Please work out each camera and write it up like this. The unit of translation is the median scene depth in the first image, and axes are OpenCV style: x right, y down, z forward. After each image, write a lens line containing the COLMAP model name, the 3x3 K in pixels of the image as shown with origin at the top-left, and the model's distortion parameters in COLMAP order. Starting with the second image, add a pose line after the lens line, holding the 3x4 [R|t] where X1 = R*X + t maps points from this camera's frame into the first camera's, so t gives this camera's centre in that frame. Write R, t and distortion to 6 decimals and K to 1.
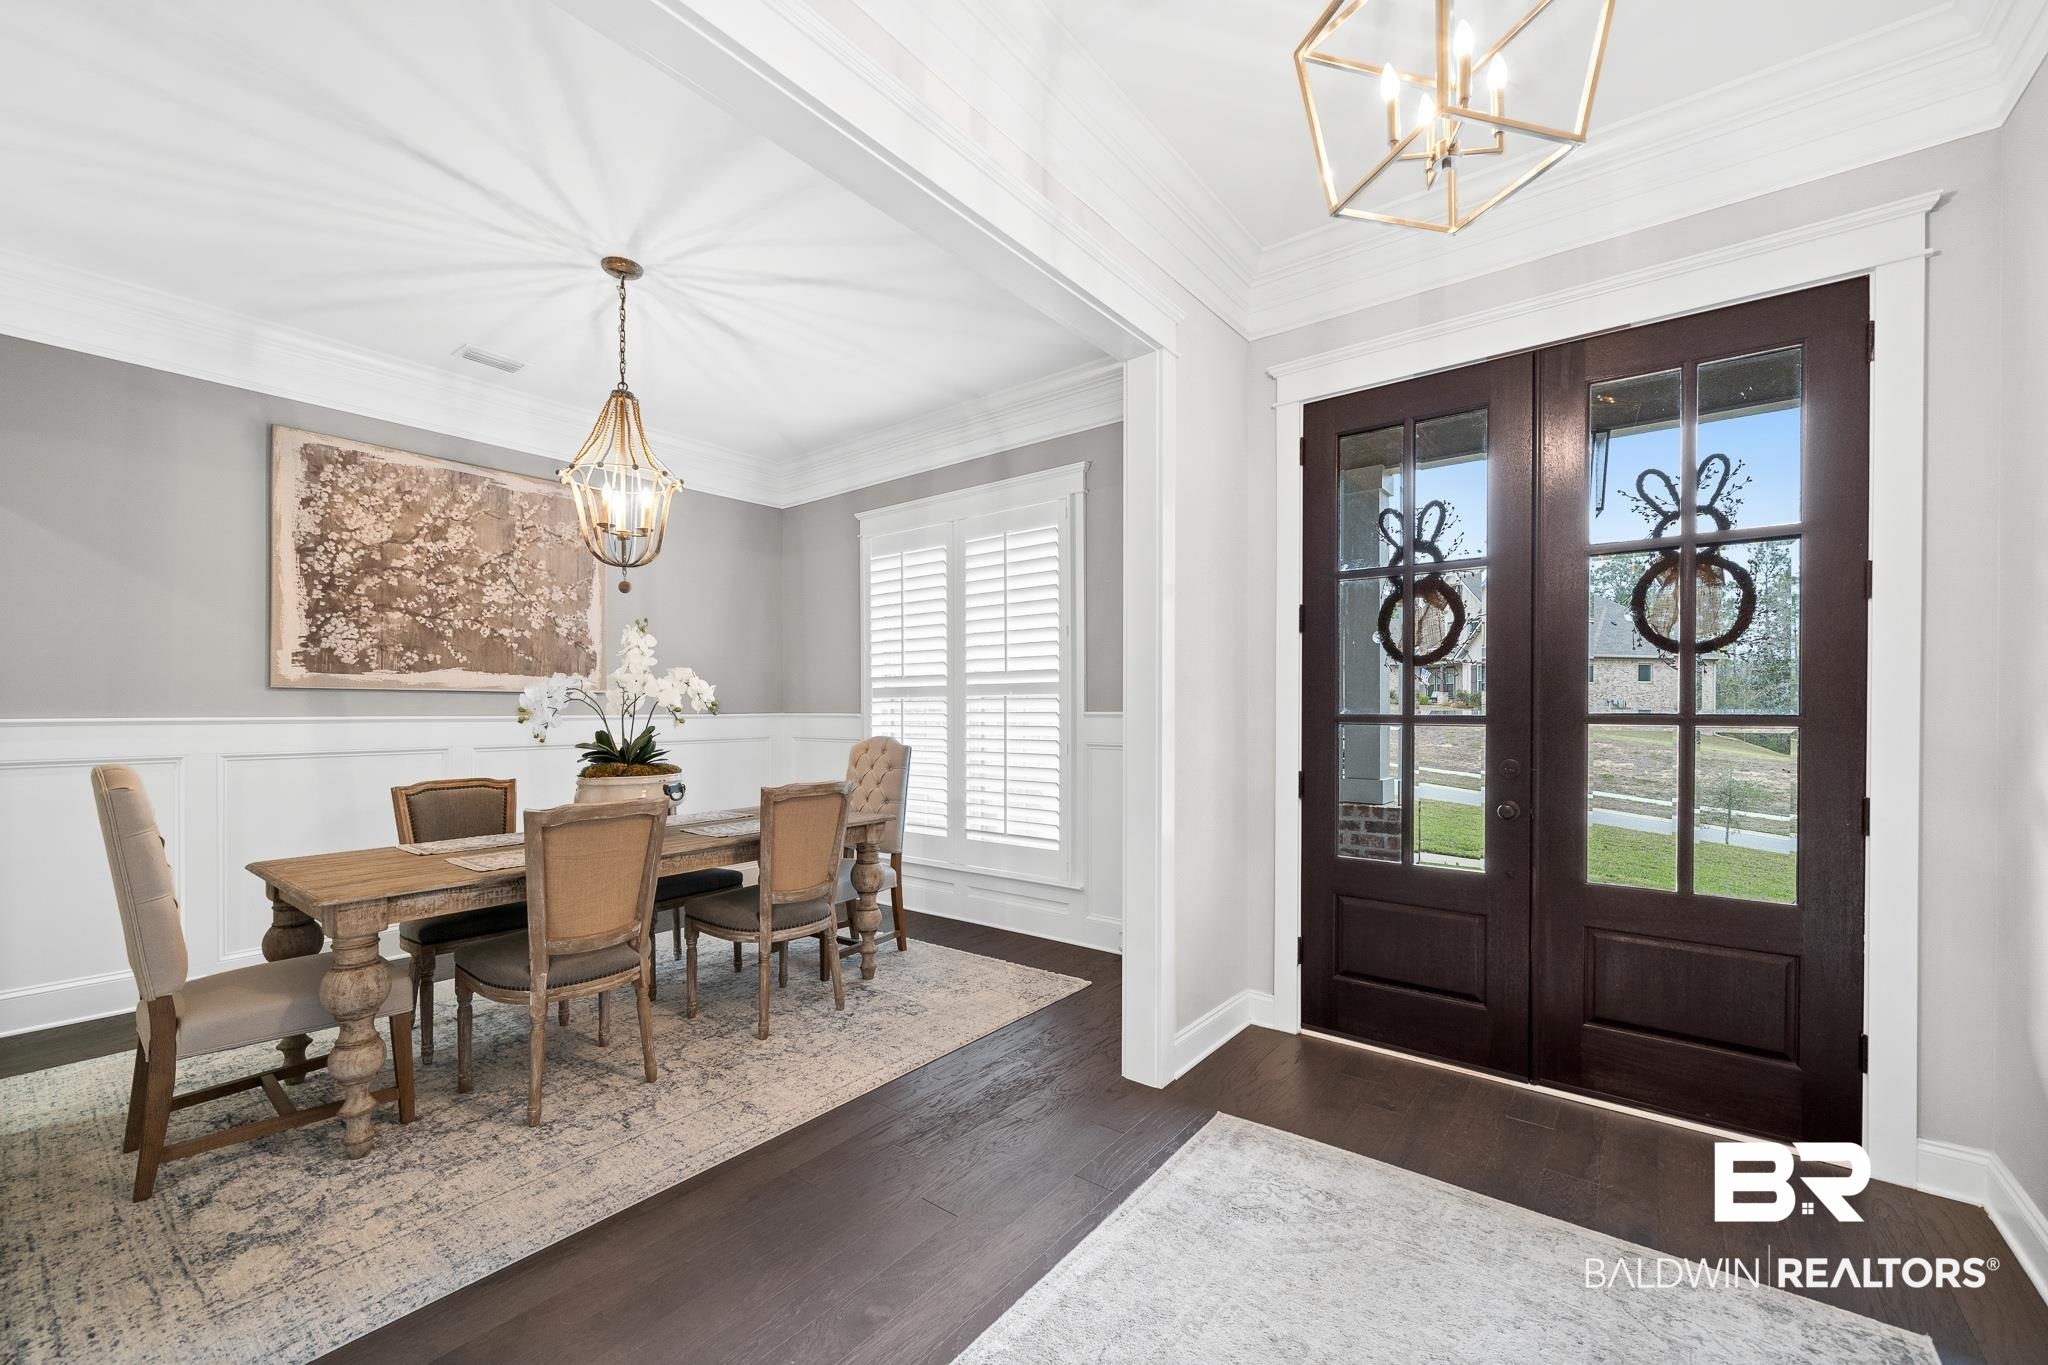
lens RADIAL K [[819.2, 0, 1020.9], [0, 819.2, 700.3], [0, 0, 1]] dist [-0.007290, 0.000532]
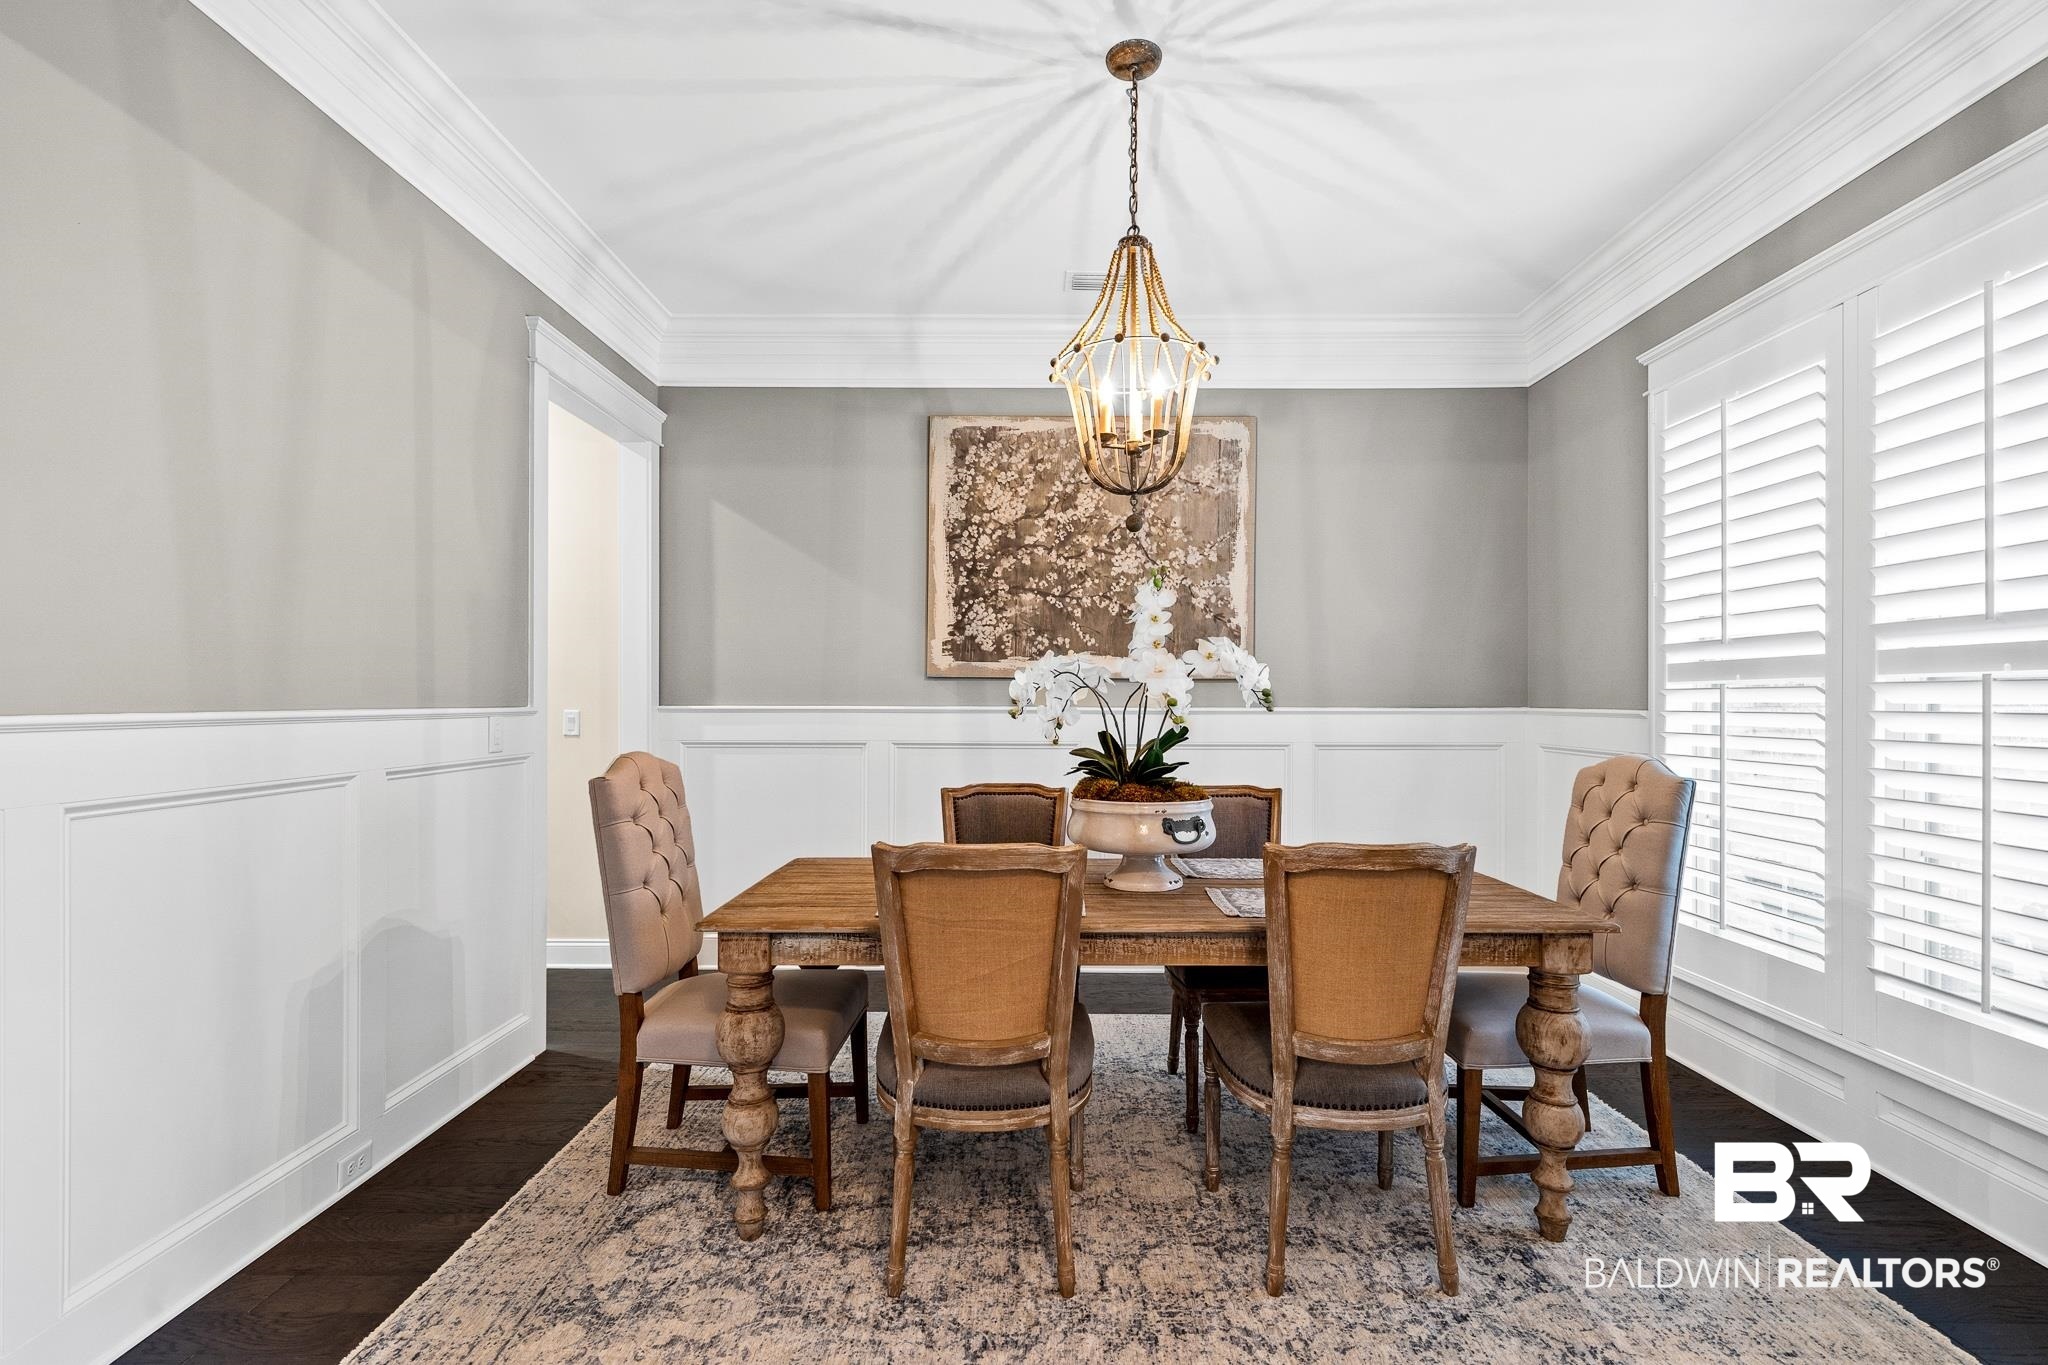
lens RADIAL K [[931.2, 0, 1024.1], [0, 931.2, 694.6], [0, 0, 1]] dist [0.000198, 0.001269]
pose [[0.611477, 0.001058, -0.791261, 0.063239], [0.003967, 0.999982, 0.004403, 0.001482], [0.791252, -0.005831, 0.611462, 0.363723]]
